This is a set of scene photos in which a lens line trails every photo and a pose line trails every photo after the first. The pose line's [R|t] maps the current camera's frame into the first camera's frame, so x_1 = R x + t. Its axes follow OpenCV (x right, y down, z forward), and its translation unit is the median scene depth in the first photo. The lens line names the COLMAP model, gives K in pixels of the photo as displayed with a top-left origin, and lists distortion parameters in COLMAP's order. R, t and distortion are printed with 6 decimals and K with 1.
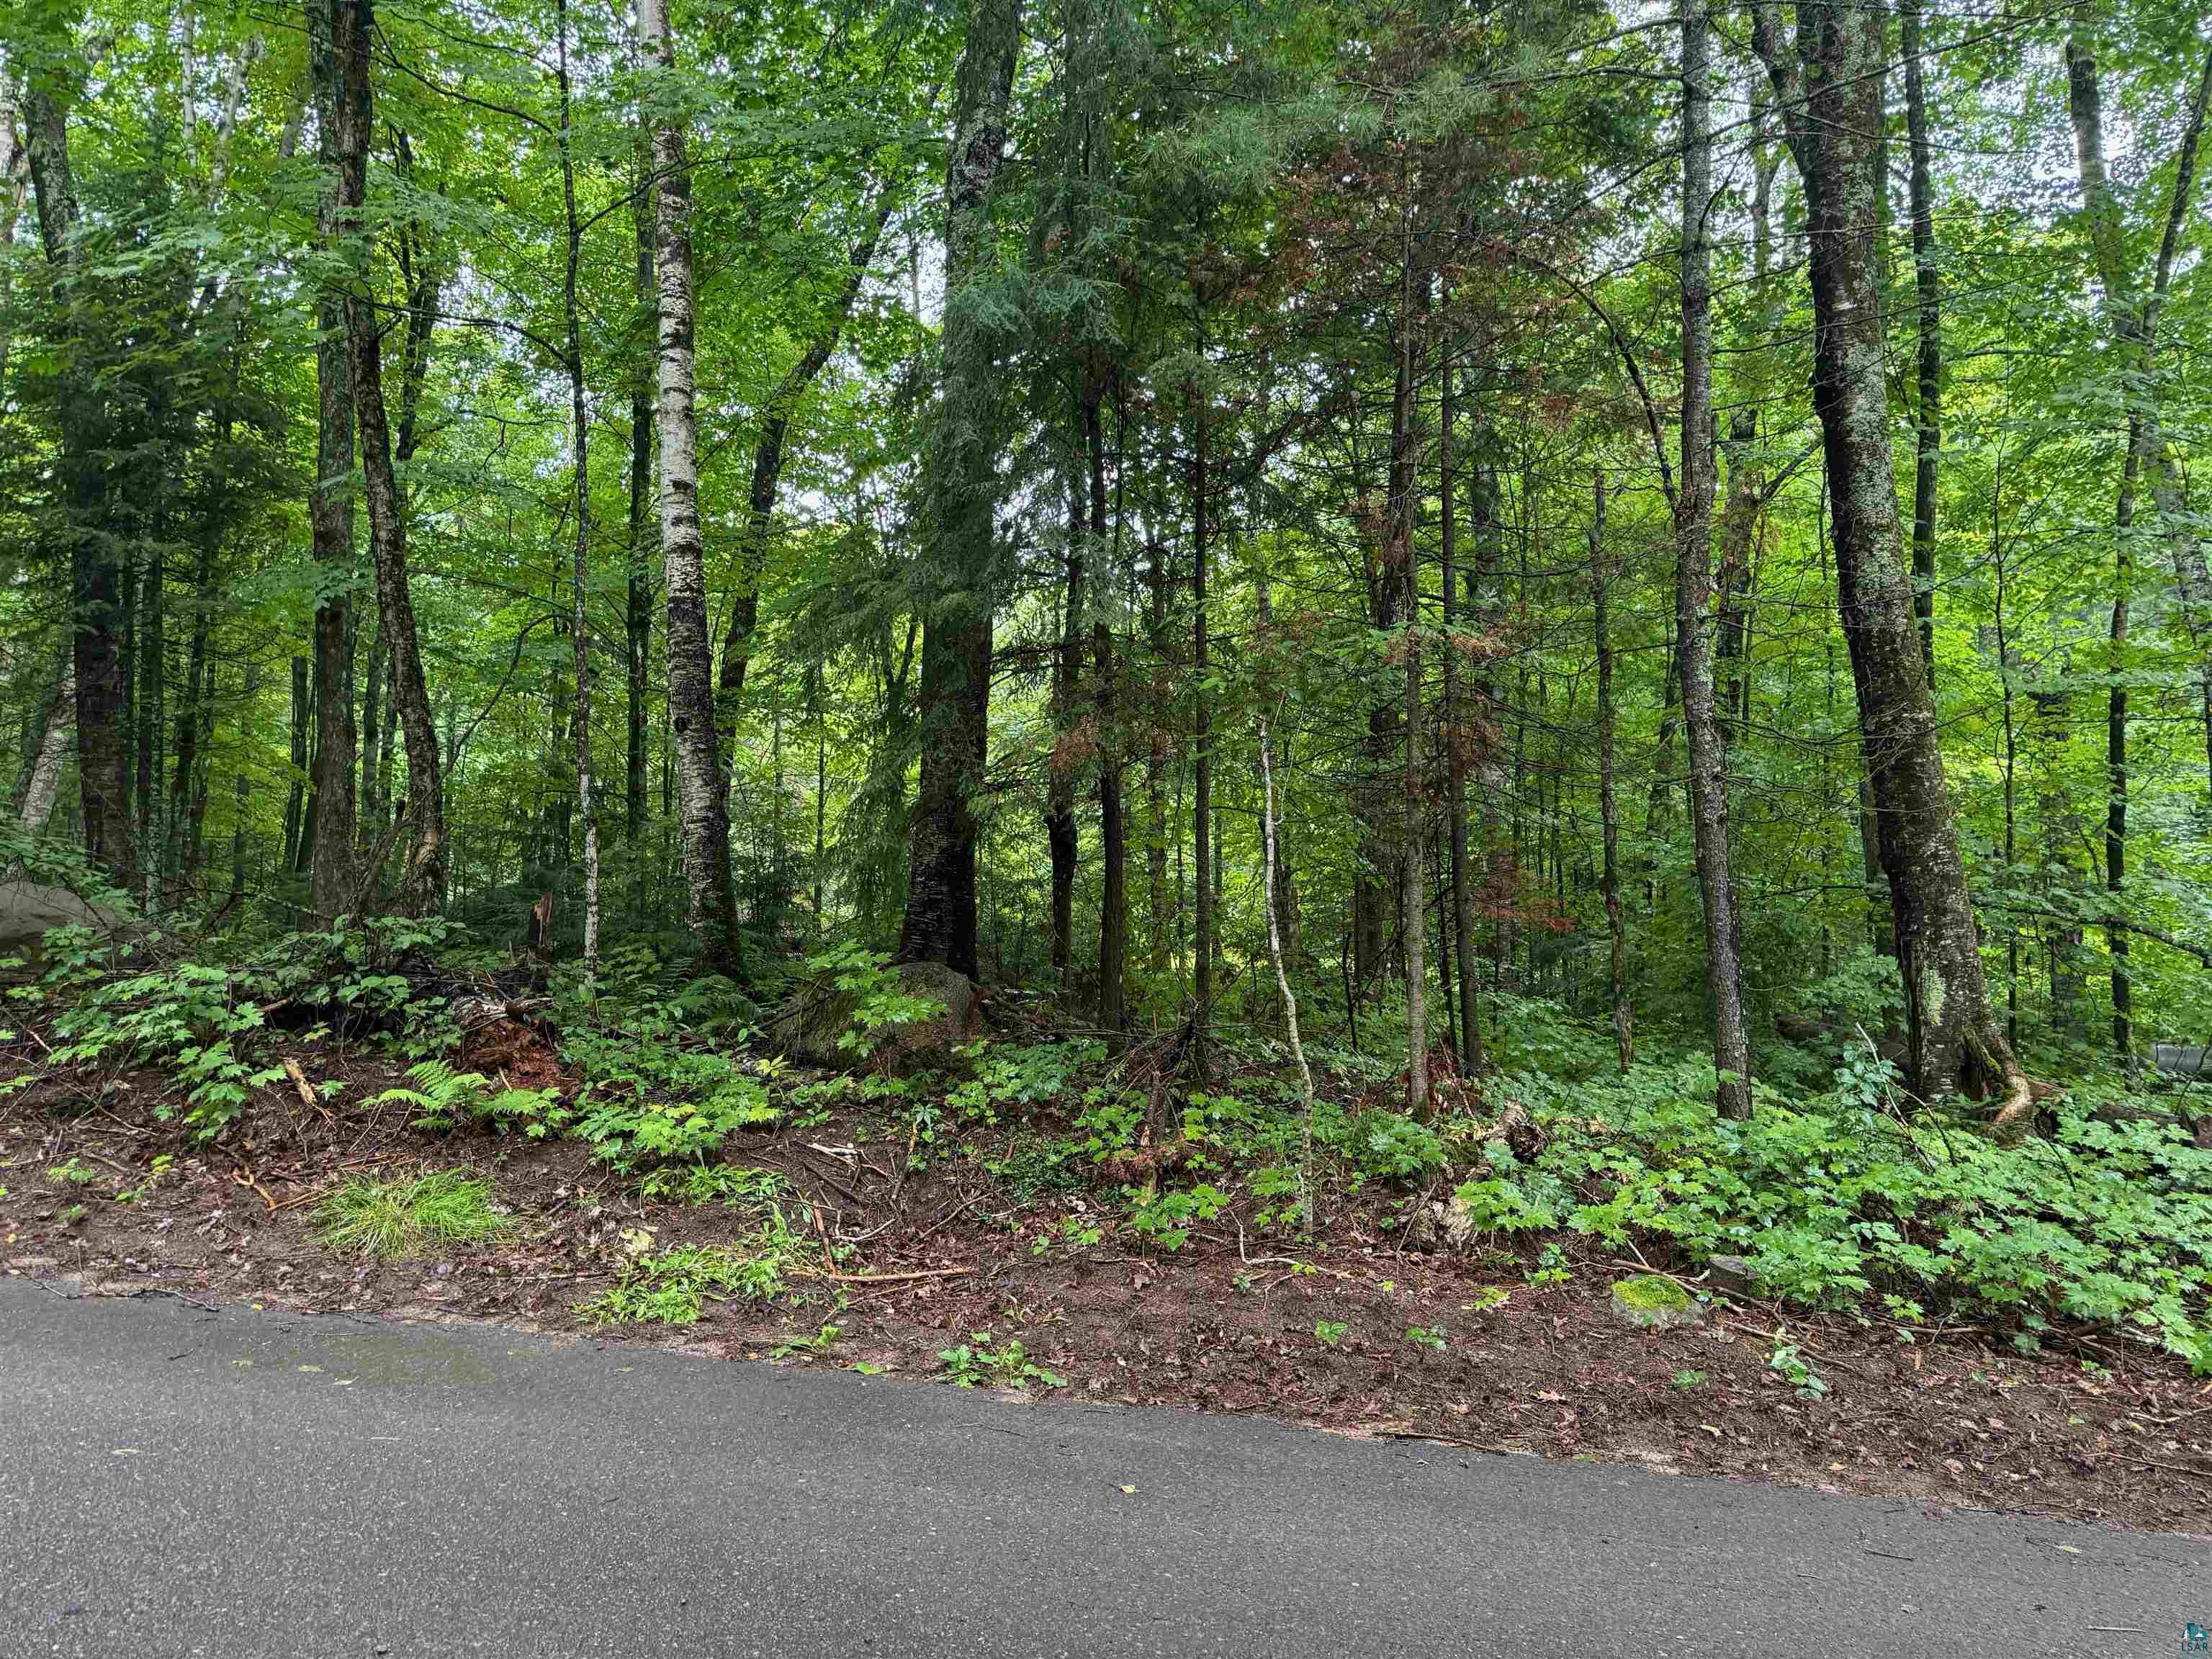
lens RADIAL K [[1578.2, 0, 1106.0], [0, 1578.2, 829.5], [0, 0, 1]] dist [0.037988, -0.039317]
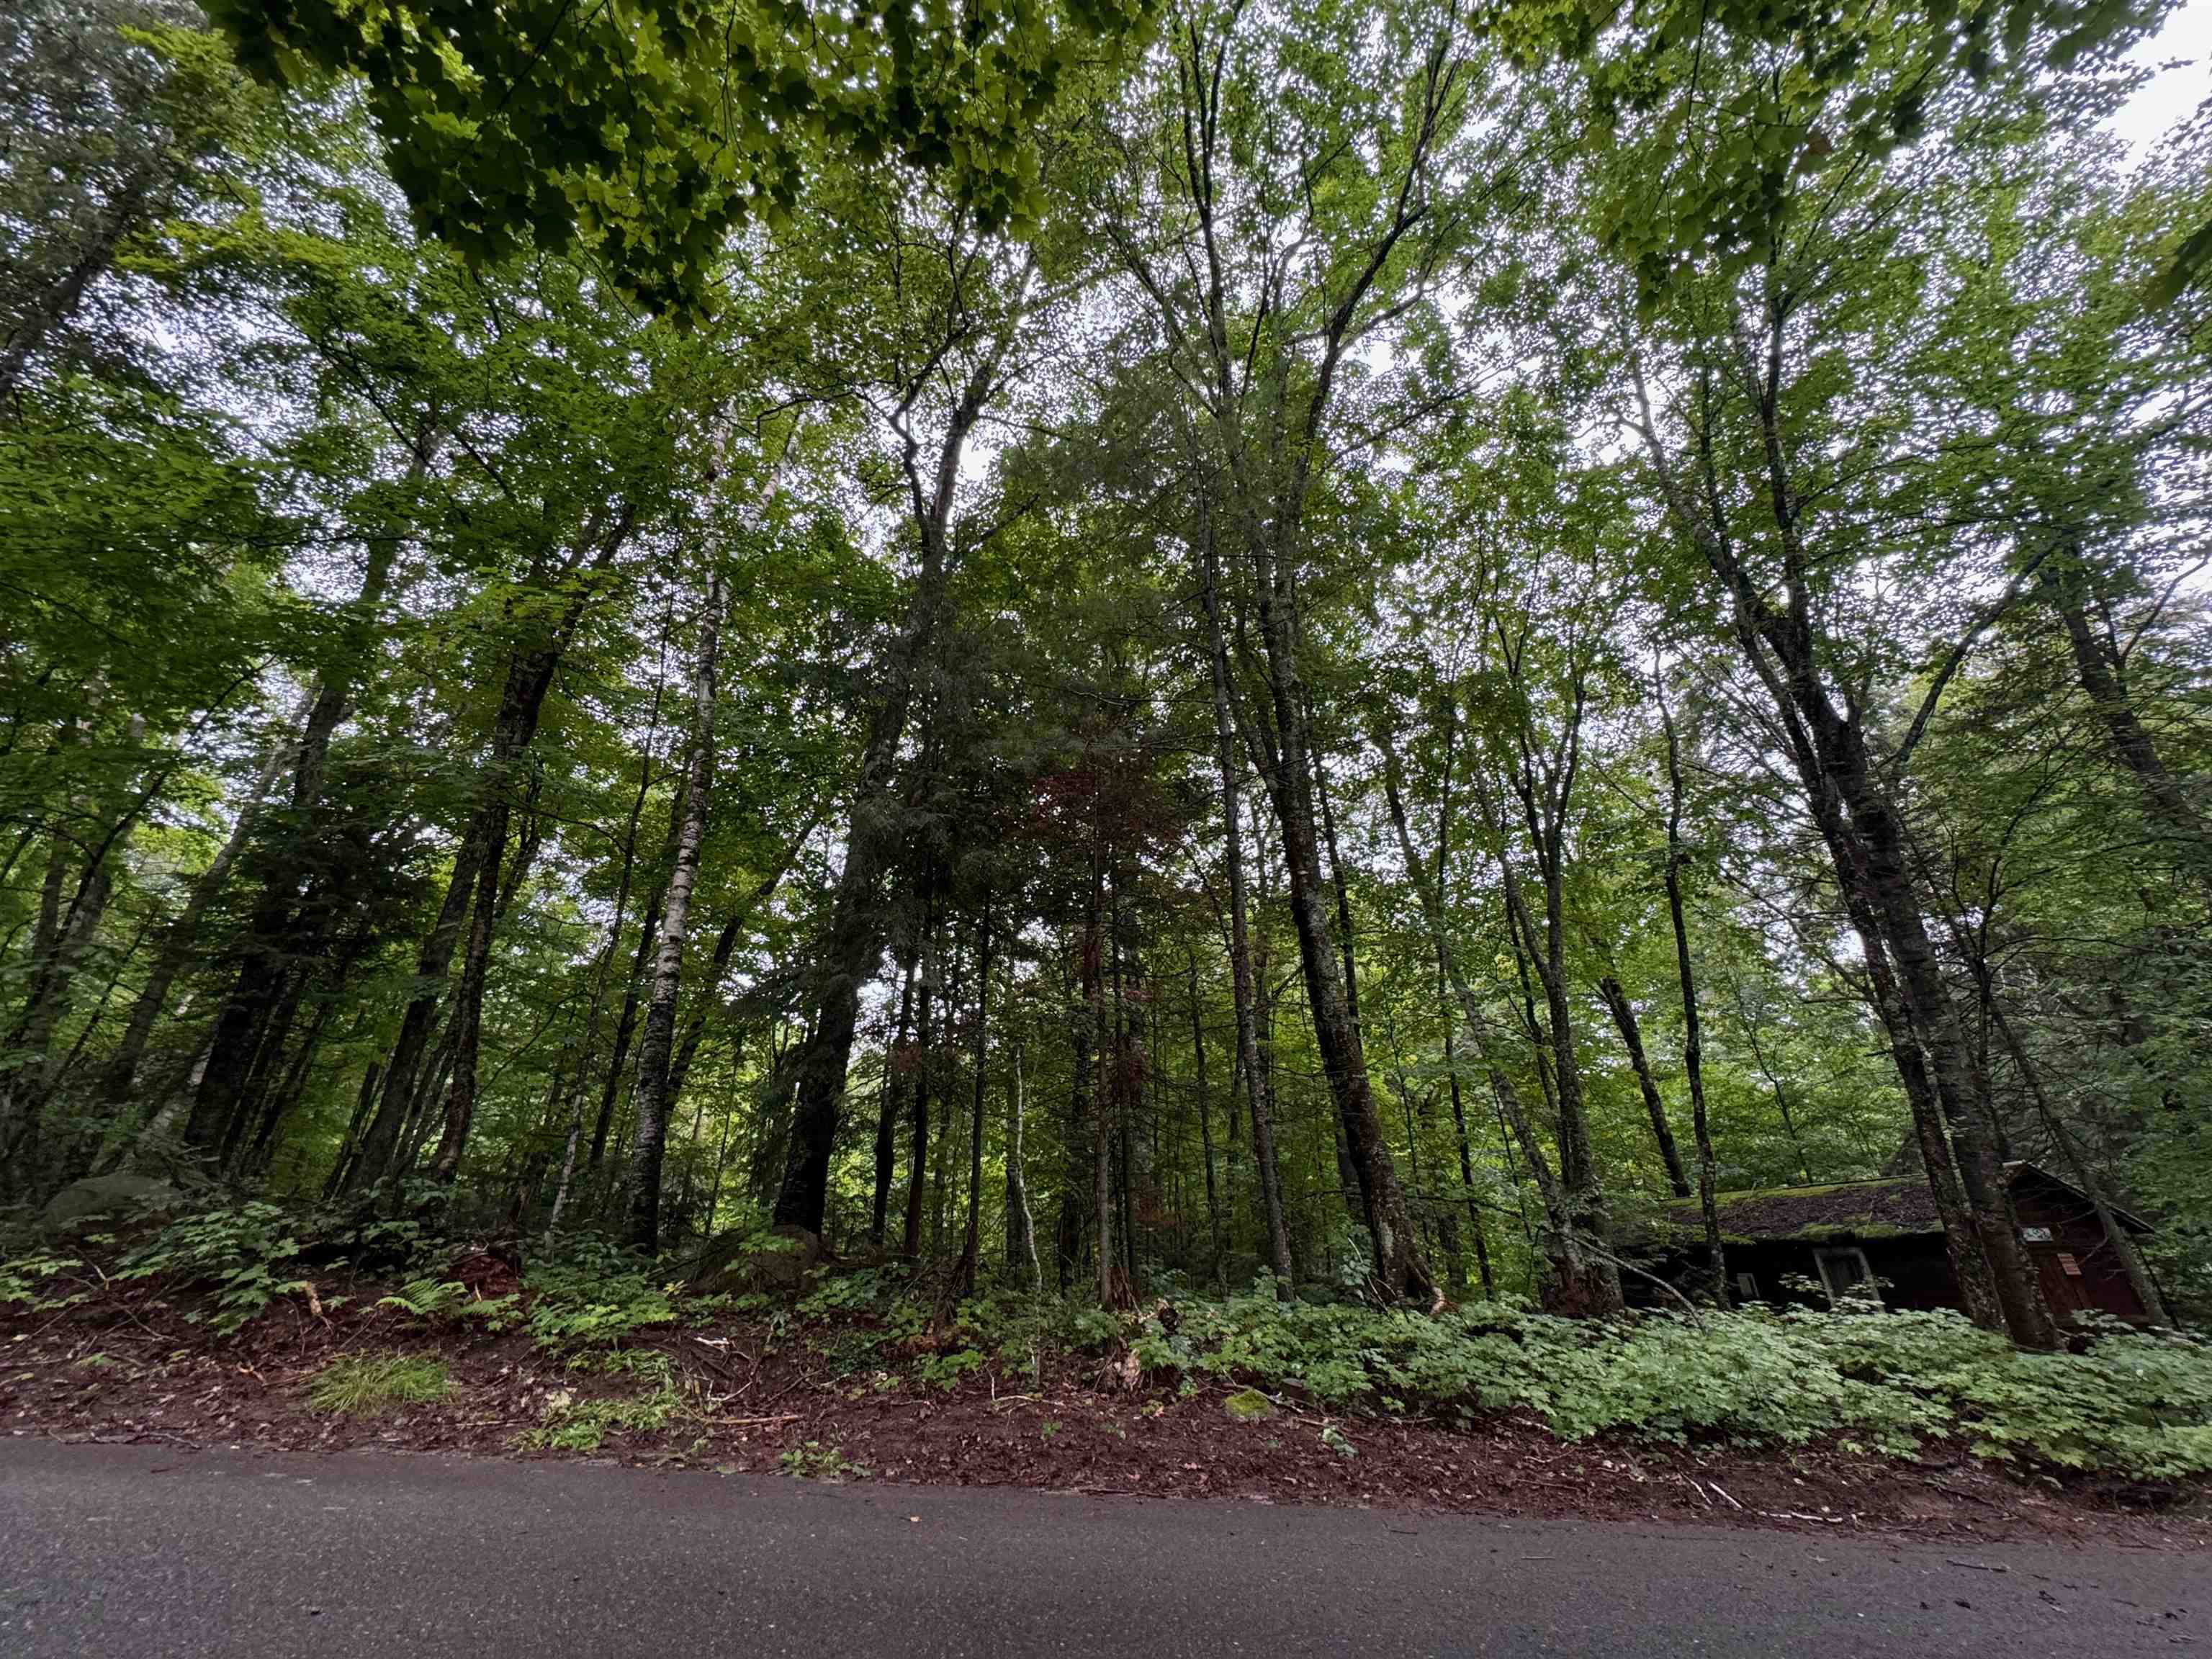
lens RADIAL K [[894.2, 0, 1106.0], [0, 894.2, 829.5], [0, 0, 1]] dist [0.000247, 0.000576]
pose [[0.978176, 0.082476, 0.190705, -0.014422], [0.001548, 0.914922, -0.403627, 0.111439], [-0.207770, 0.395113, 0.894828, -0.003996]]
